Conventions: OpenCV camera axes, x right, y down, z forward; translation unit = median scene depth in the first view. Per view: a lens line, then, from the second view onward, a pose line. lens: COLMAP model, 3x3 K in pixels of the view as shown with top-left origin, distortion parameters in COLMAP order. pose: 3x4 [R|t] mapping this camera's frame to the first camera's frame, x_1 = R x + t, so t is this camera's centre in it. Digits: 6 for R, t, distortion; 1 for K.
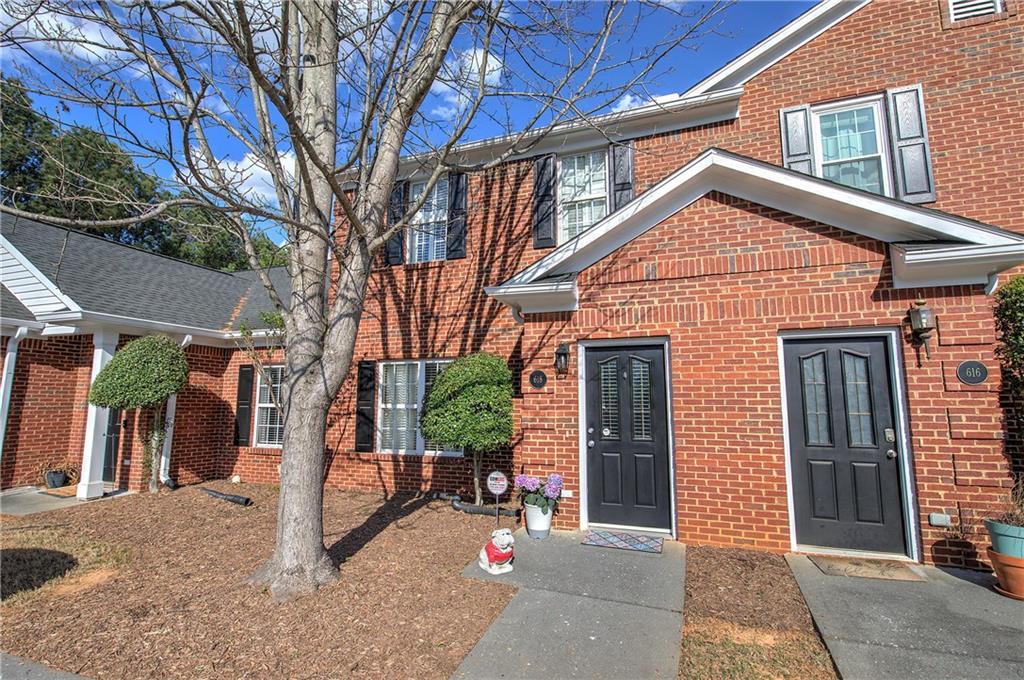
lens RADIAL K [[484.1, 0, 509.5], [0, 484.1, 342.1], [0, 0, 1]] dist [-0.001207, -0.001085]
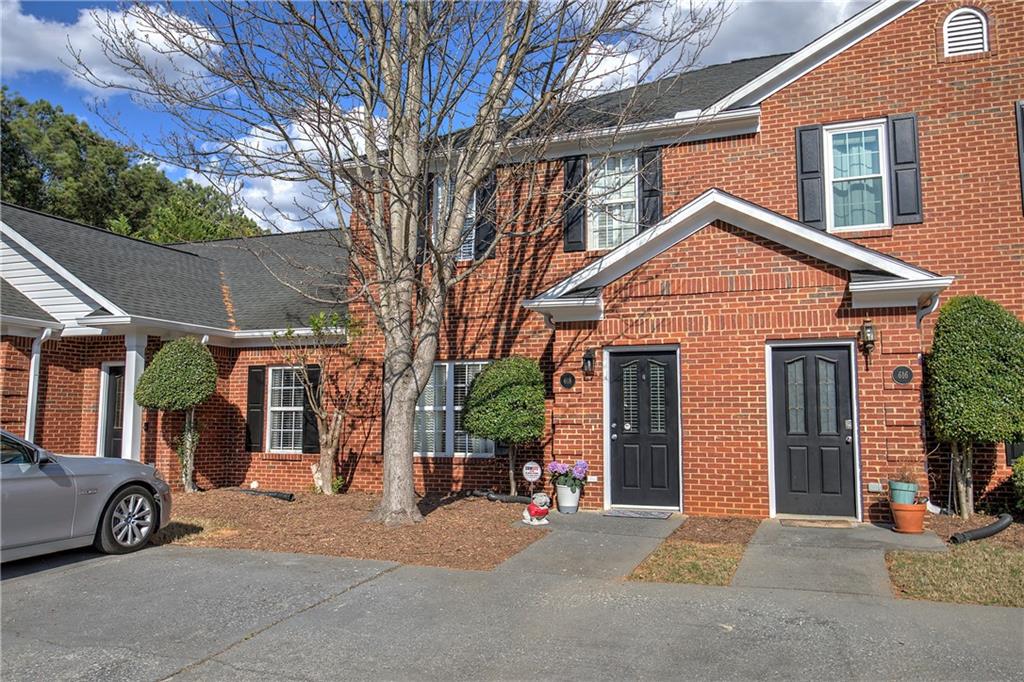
lens RADIAL K [[803.1, 0, 512.0], [0, 803.1, 341.0], [0, 0, 1]] dist [0.005263, -0.008731]
pose [[0.999919, -0.000705, -0.012683, -0.048129], [0.001015, 0.999701, 0.024414, -0.062526], [0.012662, -0.024425, 0.999621, -0.886654]]
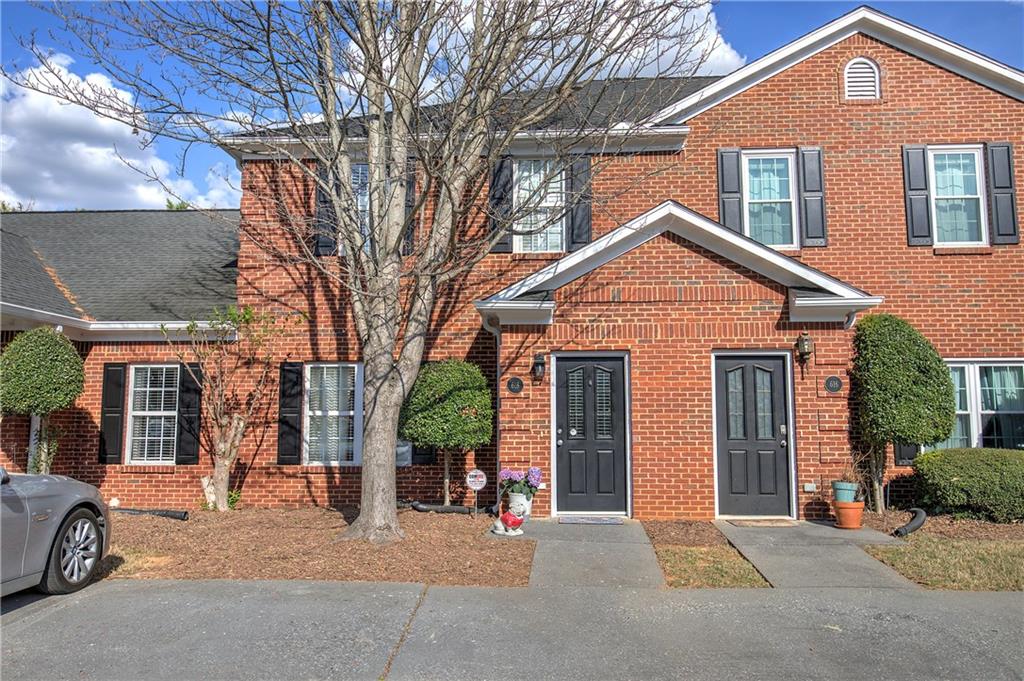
lens RADIAL K [[810.8, 0, 512.0], [0, 810.8, 340.5], [0, 0, 1]] dist [-0.004315, 0.004380]
pose [[0.958291, 0.027696, 0.284451, -0.479398], [-0.033113, 0.999350, 0.014254, -0.051959], [-0.283871, -0.023078, 0.958585, -0.771152]]
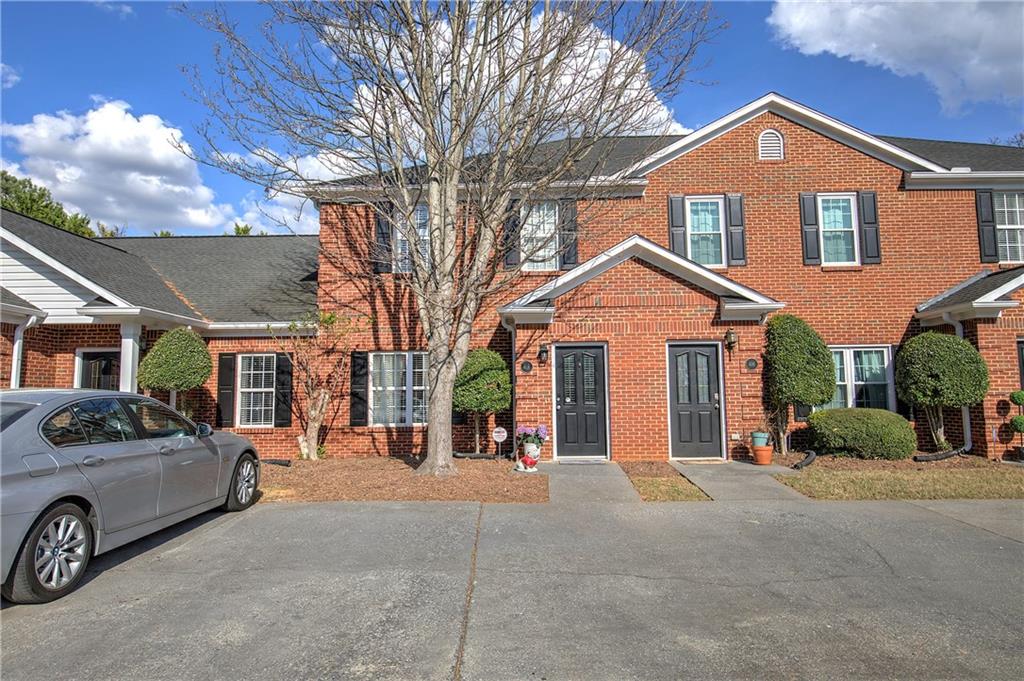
lens RADIAL K [[648.1, 0, 516.6], [0, 648.1, 338.7], [0, 0, 1]] dist [0.004172, -0.001696]
pose [[0.948048, 0.017620, 0.317639, -0.633641], [-0.026946, 0.999324, 0.024990, -0.064348], [-0.316984, -0.032251, 0.947882, -0.951207]]
